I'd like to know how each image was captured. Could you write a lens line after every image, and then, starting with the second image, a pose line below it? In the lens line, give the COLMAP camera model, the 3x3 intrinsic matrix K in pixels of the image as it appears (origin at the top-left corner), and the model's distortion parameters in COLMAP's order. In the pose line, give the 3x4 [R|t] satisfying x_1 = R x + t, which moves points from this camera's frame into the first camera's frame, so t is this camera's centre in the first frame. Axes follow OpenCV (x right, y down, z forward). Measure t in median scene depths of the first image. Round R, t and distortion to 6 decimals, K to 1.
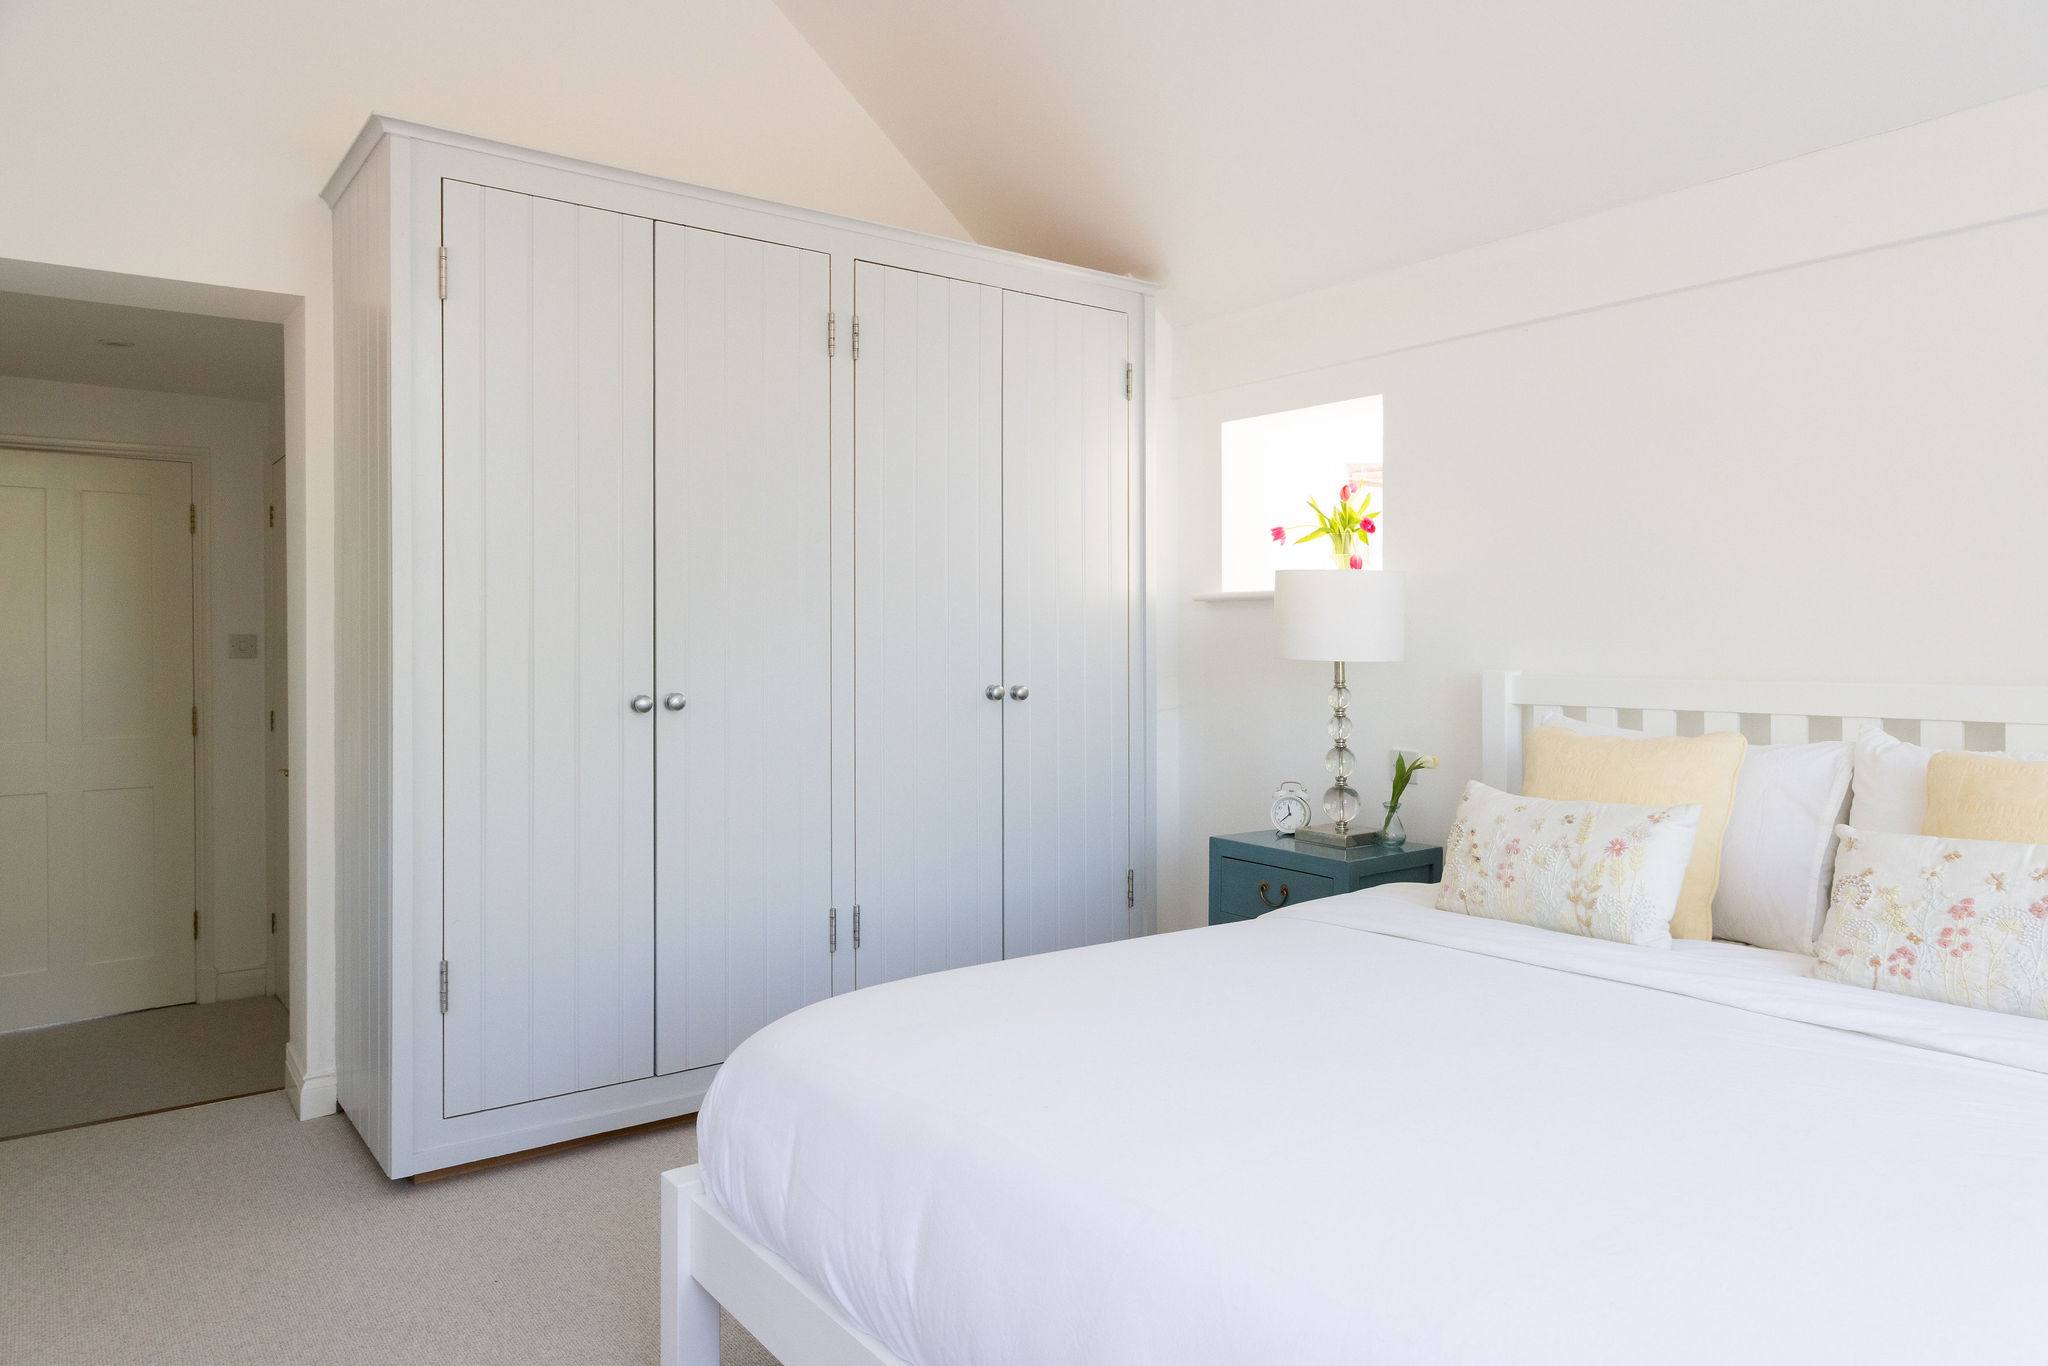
lens RADIAL K [[1347.9, 0, 1024.2], [0, 1347.9, 645.0], [0, 0, 1]] dist [0.004764, -0.000560]
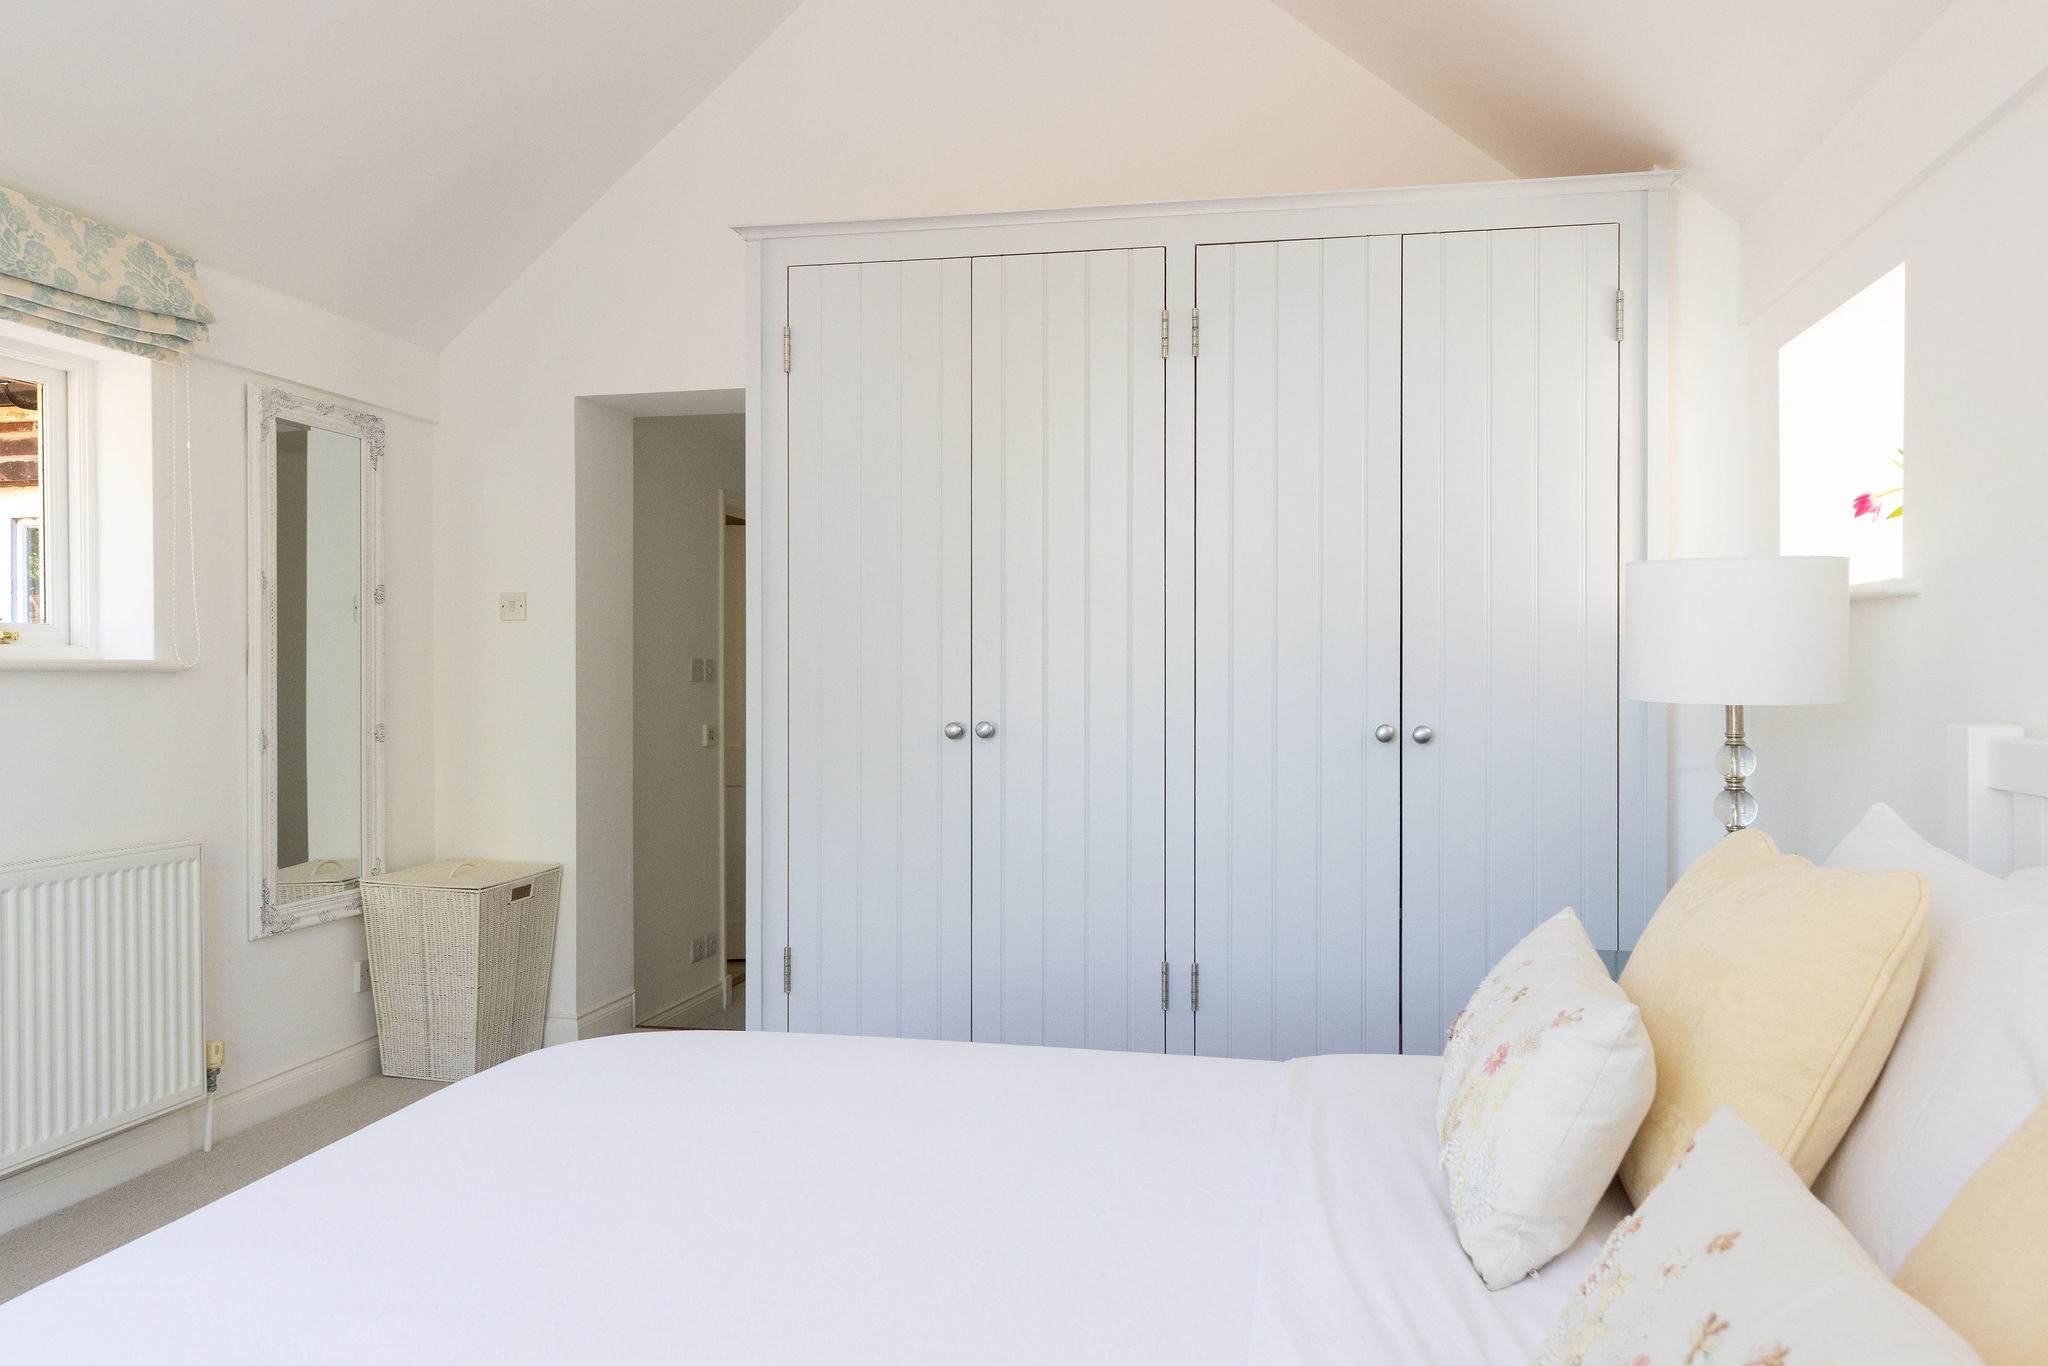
lens RADIAL K [[1300.6, 0, 1024.0], [0, 1300.6, 683.0], [0, 0, 1]] dist [0.003270, 0.000895]
pose [[0.681751, 0.008848, -0.731531, 0.436975], [-0.004393, 0.999958, 0.008001, -0.000977], [0.731571, -0.002241, 0.681762, 0.329224]]
